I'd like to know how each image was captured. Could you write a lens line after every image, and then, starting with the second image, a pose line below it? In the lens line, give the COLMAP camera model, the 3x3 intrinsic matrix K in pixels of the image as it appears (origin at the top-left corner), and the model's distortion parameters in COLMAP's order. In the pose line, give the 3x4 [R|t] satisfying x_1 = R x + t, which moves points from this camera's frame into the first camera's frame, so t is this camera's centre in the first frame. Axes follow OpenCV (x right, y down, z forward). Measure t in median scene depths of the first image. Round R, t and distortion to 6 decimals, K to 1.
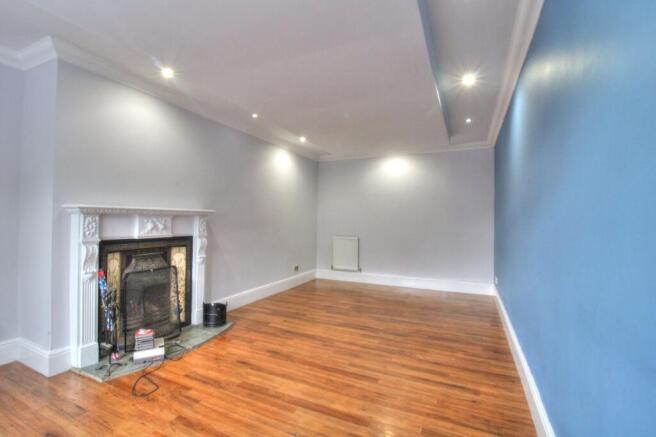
lens RADIAL K [[309.7, 0, 322.7], [0, 309.7, 216.2], [0, 0, 1]] dist [-0.002860, -0.000998]
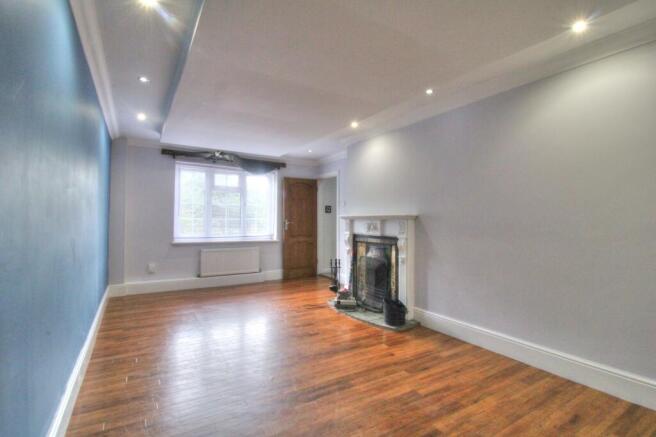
lens RADIAL K [[309.7, 0, 322.7], [0, 309.7, 216.2], [0, 0, 1]] dist [-0.002860, -0.000998]
pose [[-0.559942, -0.025741, -0.828132, 0.695413], [0.002305, 0.999465, -0.032625, 0.025136], [0.828529, -0.020177, -0.559583, 1.466240]]
